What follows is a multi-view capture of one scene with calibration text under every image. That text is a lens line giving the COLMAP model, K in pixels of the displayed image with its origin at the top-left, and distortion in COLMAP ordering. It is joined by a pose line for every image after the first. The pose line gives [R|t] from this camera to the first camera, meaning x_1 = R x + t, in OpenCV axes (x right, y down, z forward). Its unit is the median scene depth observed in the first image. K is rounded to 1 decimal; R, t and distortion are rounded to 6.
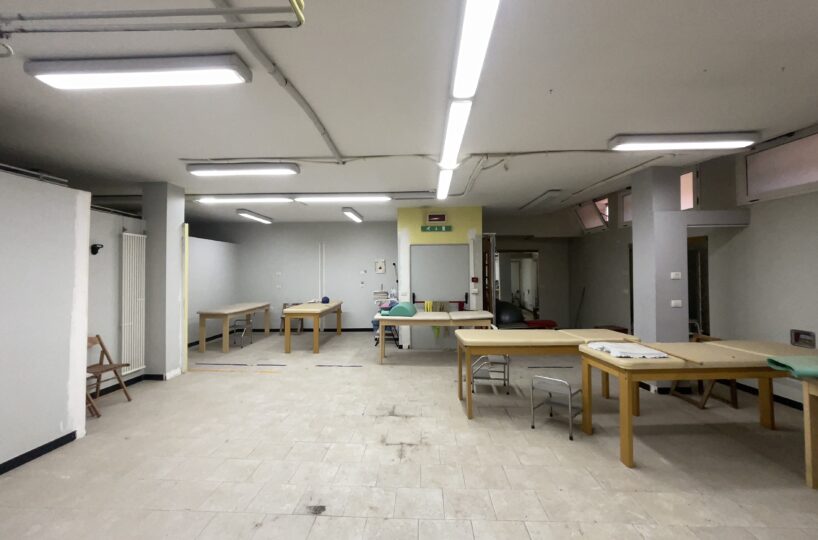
lens RADIAL K [[347.4, 0, 408.8], [0, 347.4, 267.5], [0, 0, 1]] dist [-0.011970, 0.006901]
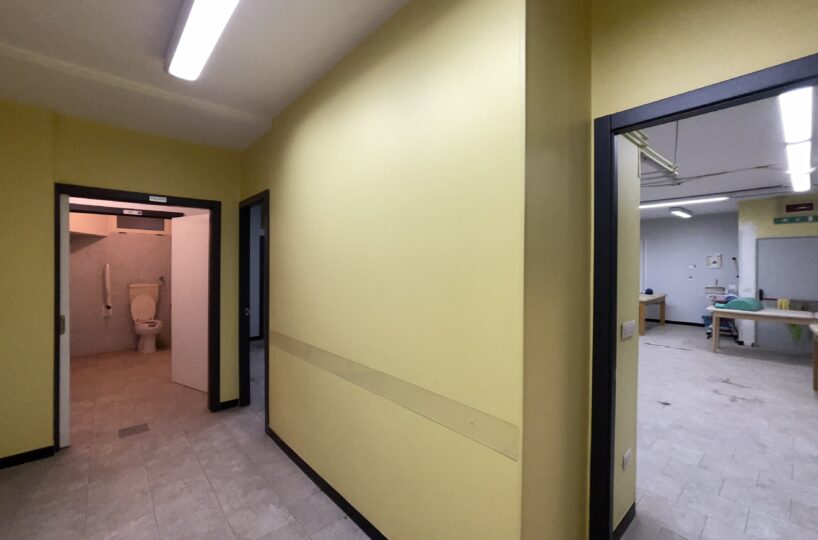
lens RADIAL K [[347.4, 0, 409.7], [0, 347.4, 267.3], [0, 0, 1]] dist [-0.011970, 0.006901]
pose [[0.693652, 0.011203, -0.720223, 0.028415], [0.003611, 0.999812, 0.019029, -0.008775], [0.720301, -0.015801, 0.693481, -0.353826]]
